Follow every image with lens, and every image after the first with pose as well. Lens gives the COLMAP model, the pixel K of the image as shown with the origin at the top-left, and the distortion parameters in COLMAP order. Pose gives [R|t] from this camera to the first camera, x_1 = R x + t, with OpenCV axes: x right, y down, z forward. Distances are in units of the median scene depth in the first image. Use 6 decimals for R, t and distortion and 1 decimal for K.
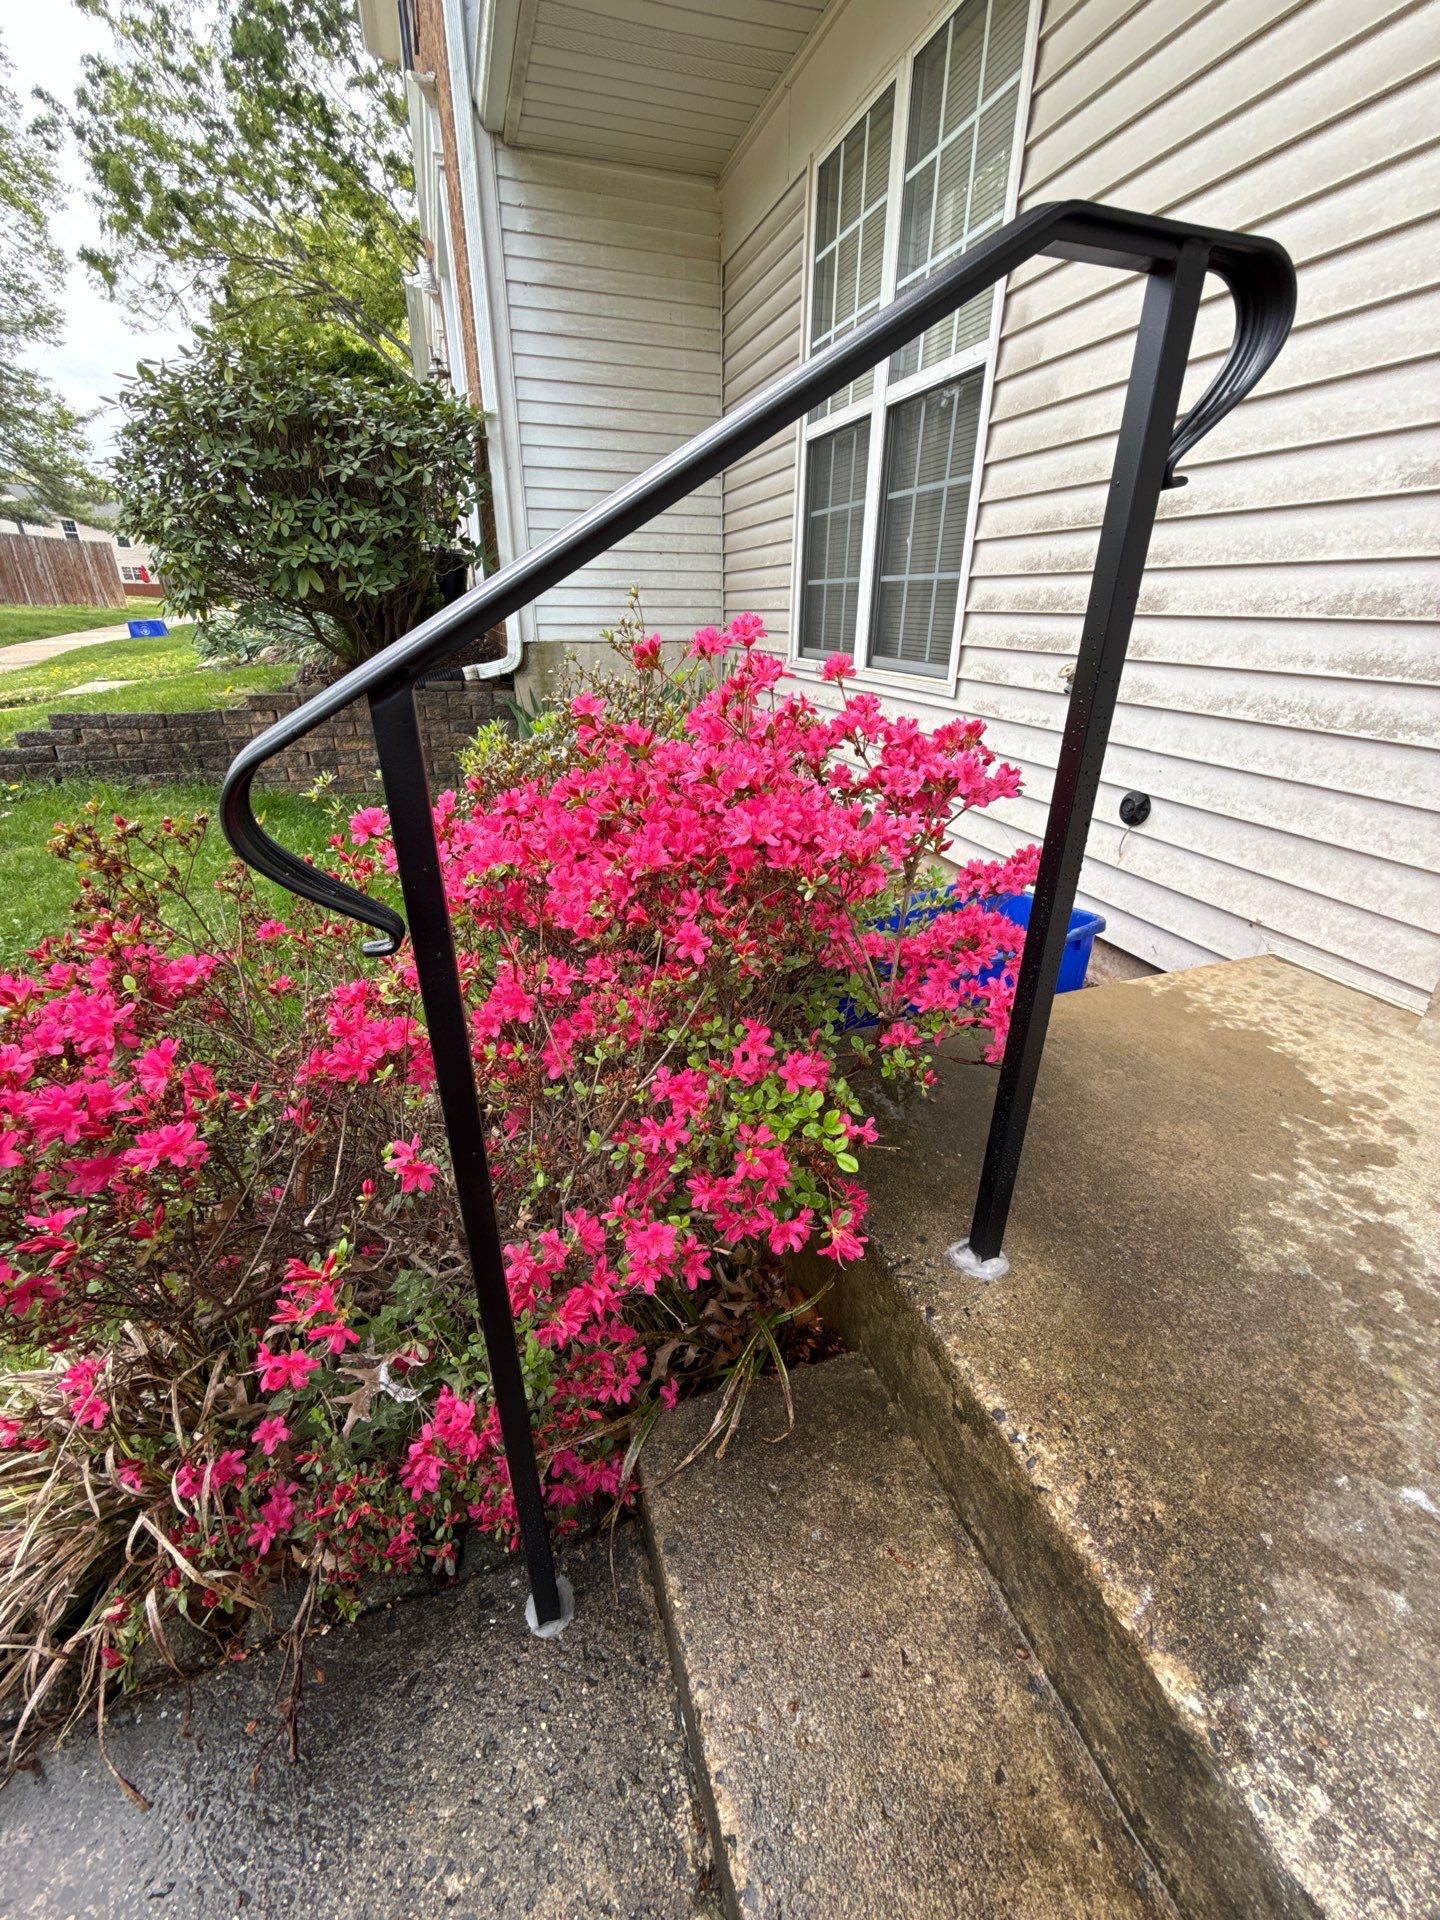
lens RADIAL K [[767.1, 0, 720.5], [0, 767.1, 958.9], [0, 0, 1]] dist [0.000022, 0.000055]
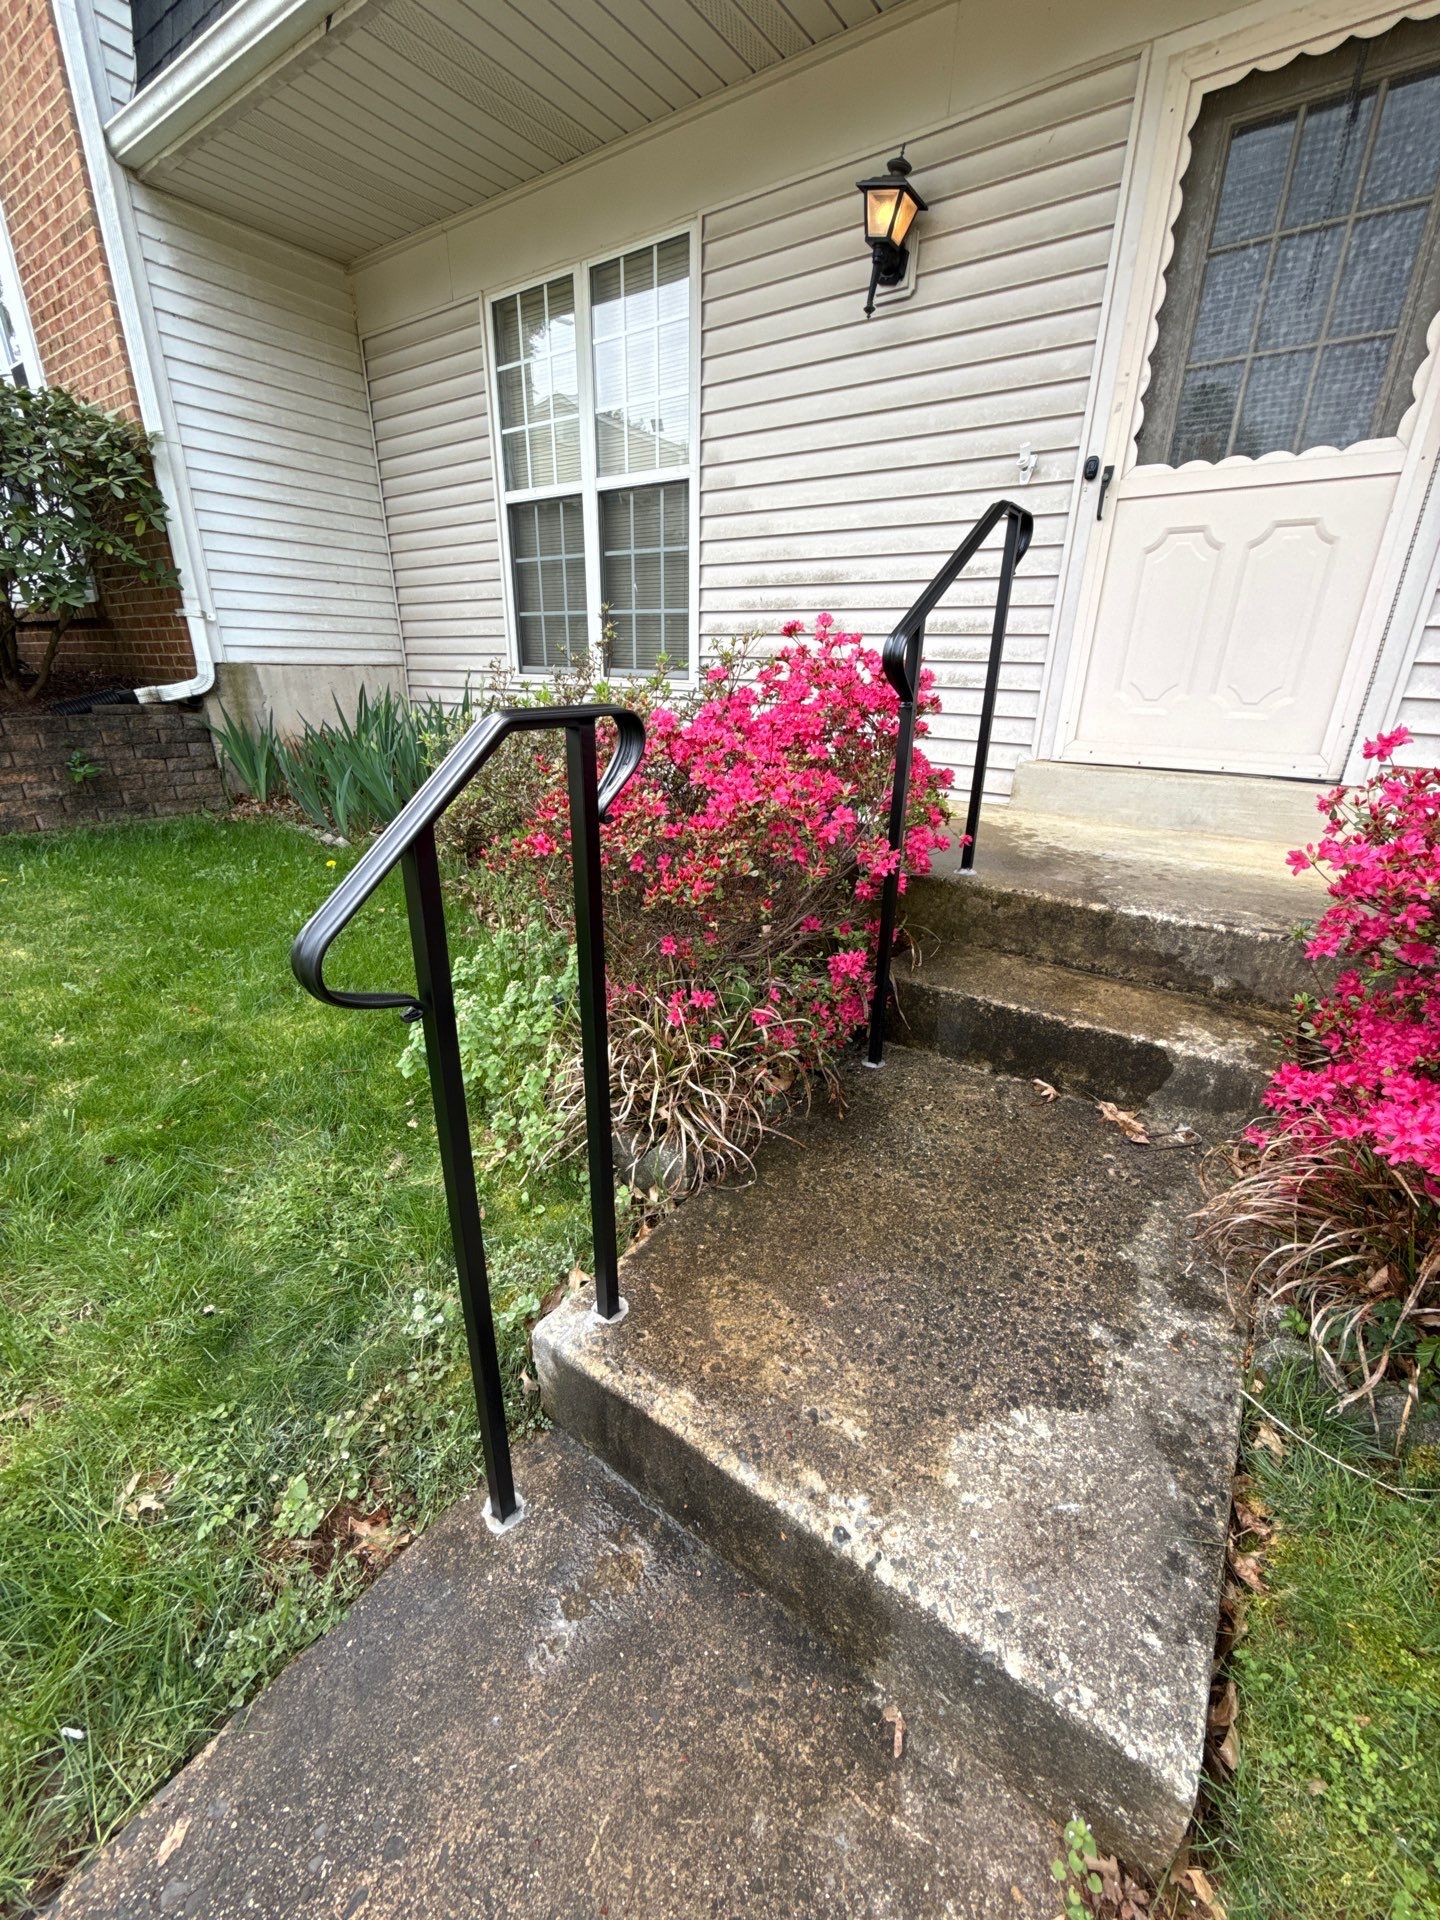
lens RADIAL K [[767.1, 0, 721.3], [0, 767.1, 959.1], [0, 0, 1]] dist [0.000022, 0.000055]
pose [[0.808392, -0.206299, 0.551311, -0.635722], [0.234955, 0.971818, 0.019135, 0.159070], [-0.539721, 0.114064, 0.834080, -0.224061]]
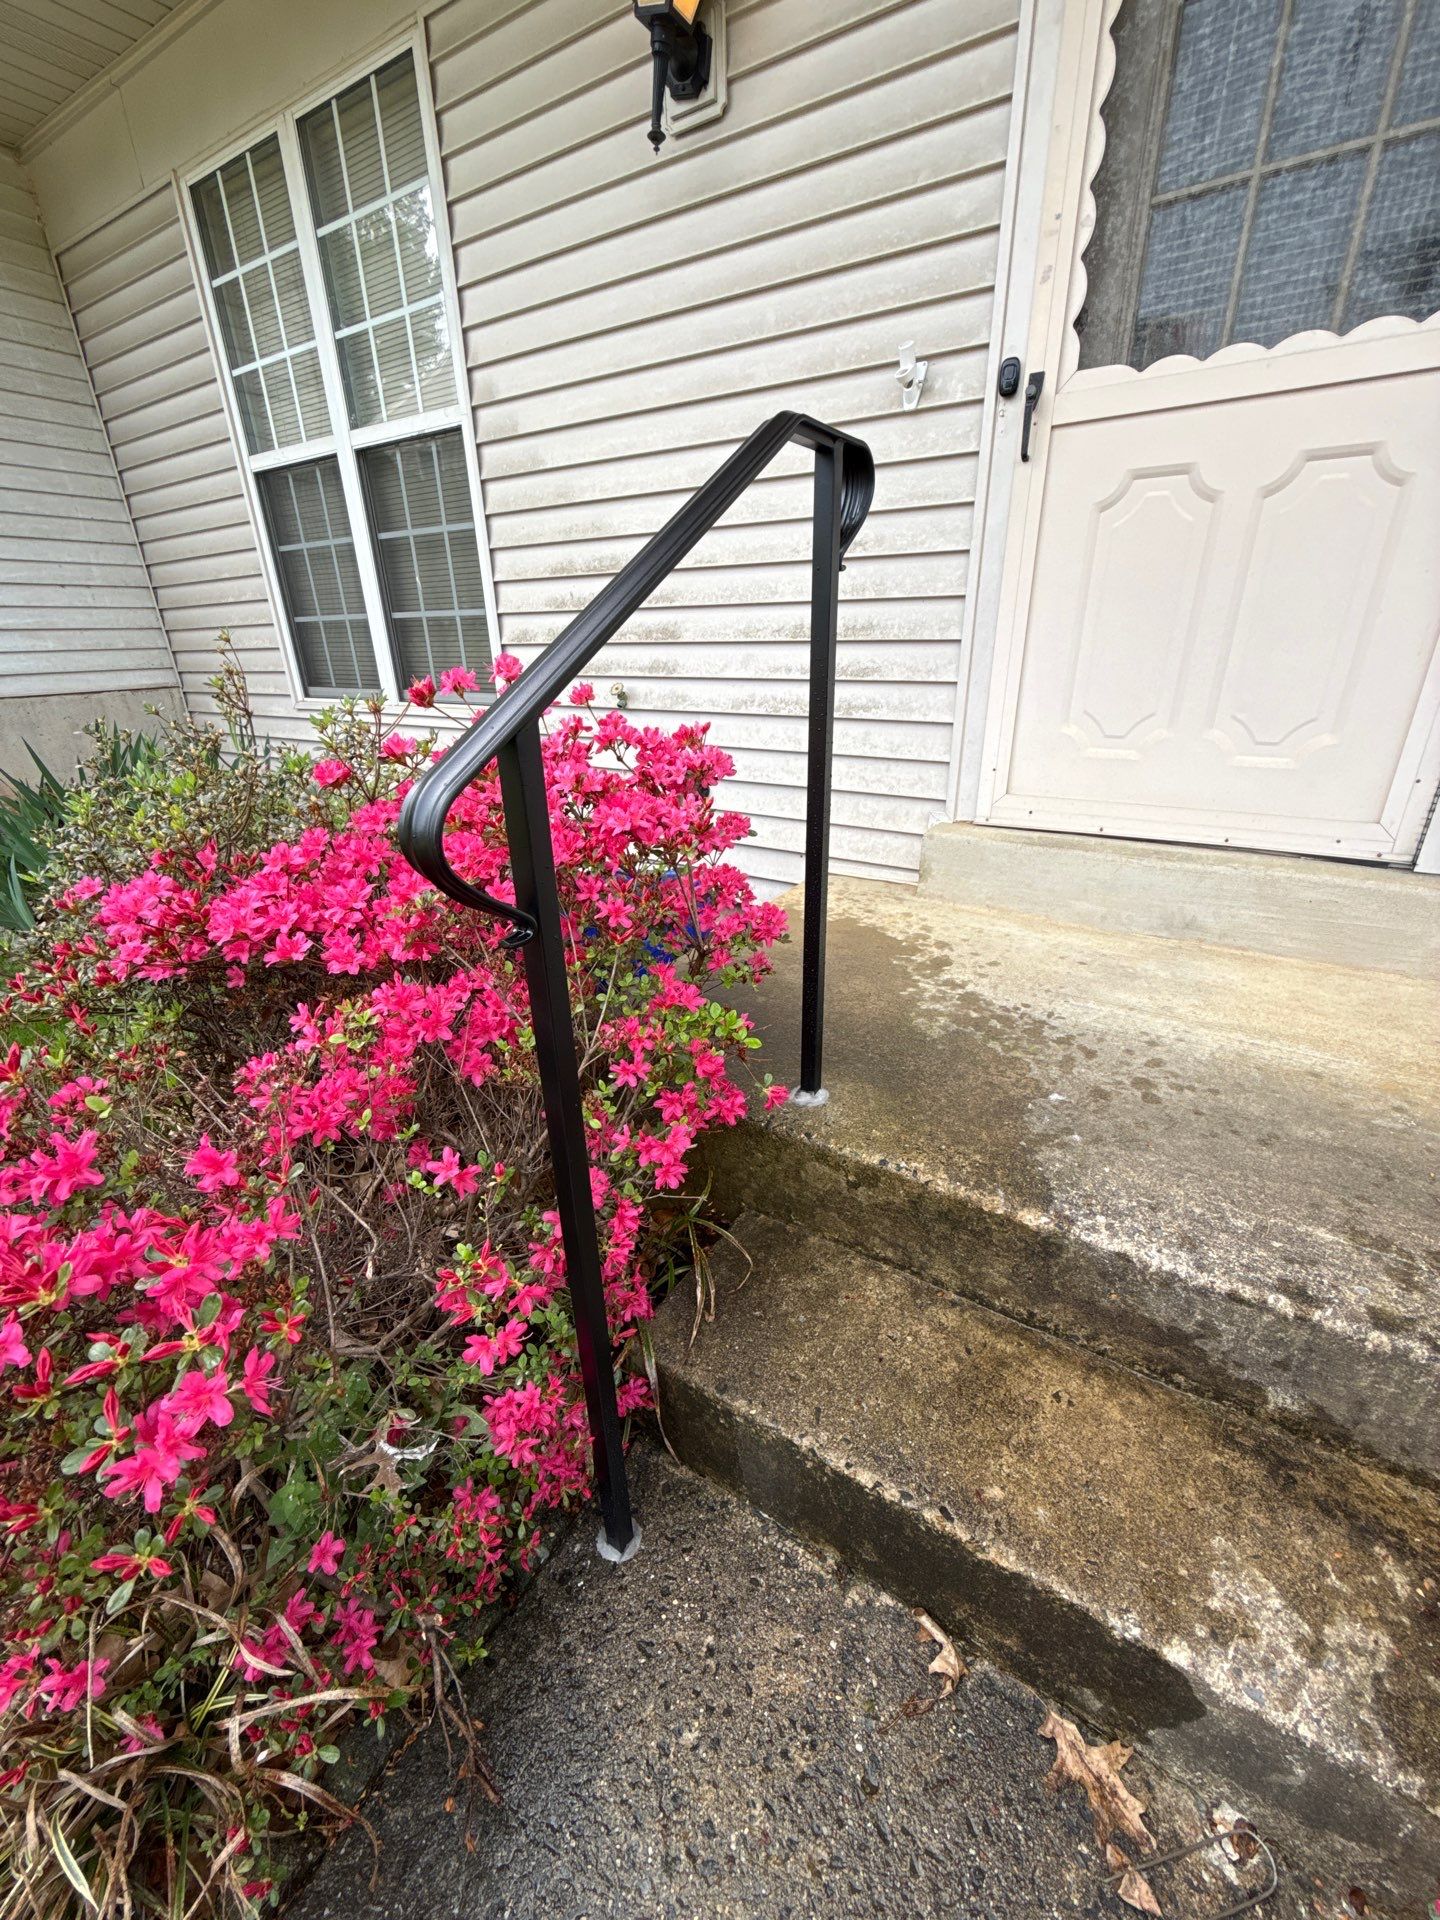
lens RADIAL K [[767.1, 0, 722.0], [0, 767.1, 958.0], [0, 0, 1]] dist [0.000022, 0.000055]
pose [[0.776728, -0.267986, 0.569980, -0.192719], [0.286707, 0.956208, 0.058874, 0.007340], [-0.560796, 0.117688, 0.819547, -0.034641]]
